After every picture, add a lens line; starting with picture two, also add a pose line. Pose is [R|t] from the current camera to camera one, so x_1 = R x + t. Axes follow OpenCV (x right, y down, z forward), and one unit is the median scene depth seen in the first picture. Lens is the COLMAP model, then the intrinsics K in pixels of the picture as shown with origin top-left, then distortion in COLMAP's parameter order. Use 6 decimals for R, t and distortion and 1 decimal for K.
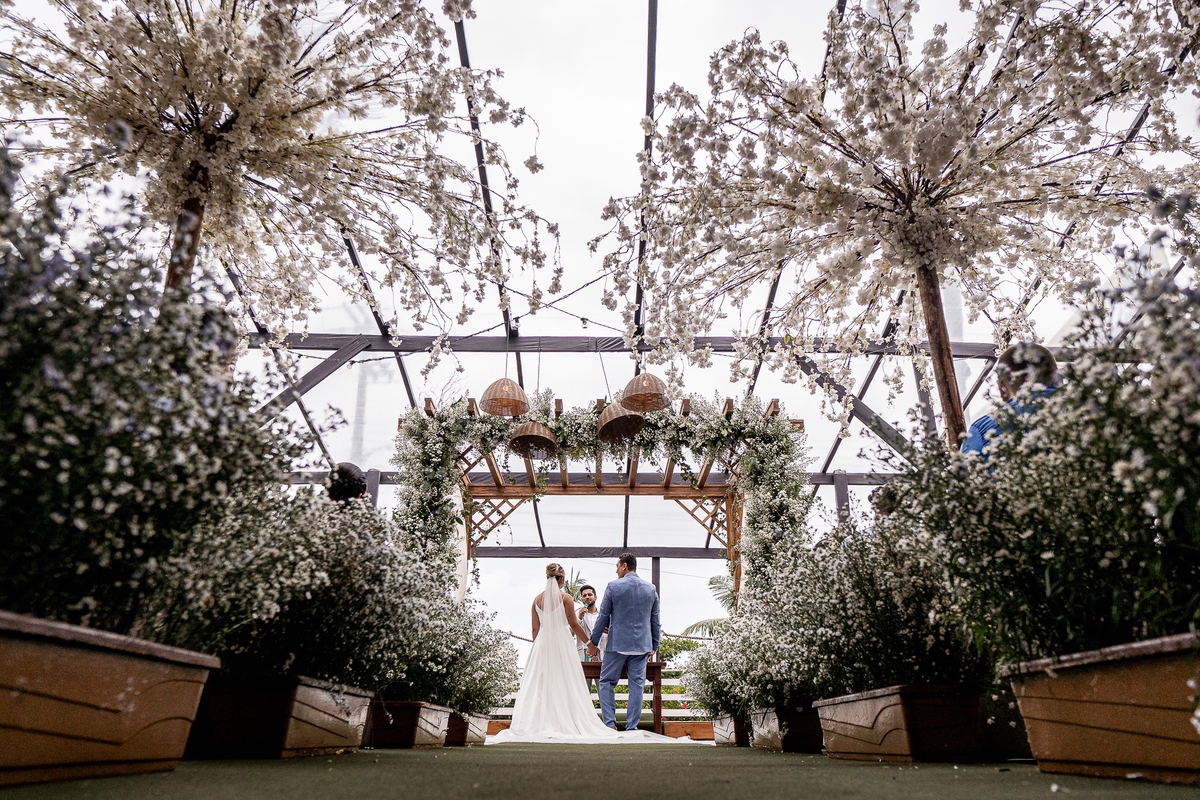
lens RADIAL K [[854.6, 0, 598.6], [0, 854.6, 401.5], [0, 0, 1]] dist [-0.007754, -0.000545]
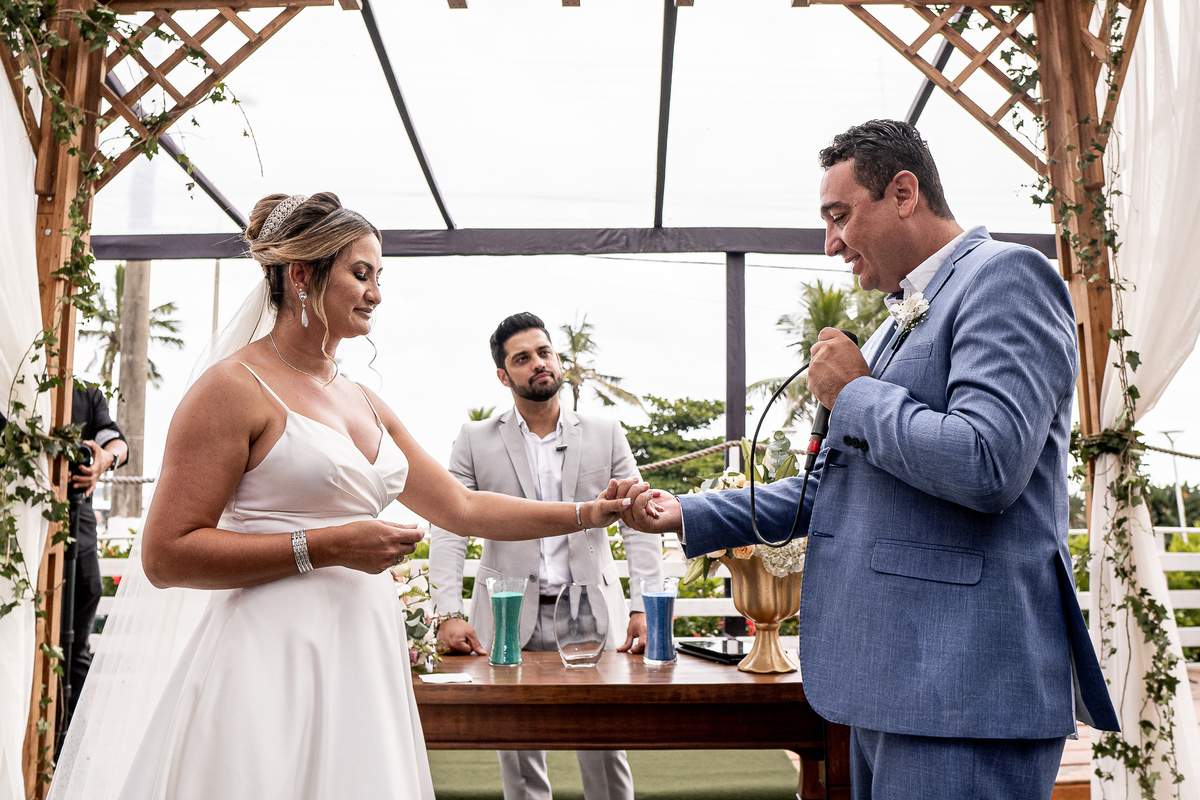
lens RADIAL K [[854.6, 0, 601.5], [0, 854.6, 395.4], [0, 0, 1]] dist [-0.007754, -0.000545]
pose [[0.999669, -0.011232, -0.023147, 0.014414], [0.017326, 0.958984, 0.282930, 0.157720], [0.019020, -0.283237, 0.958861, 0.711826]]
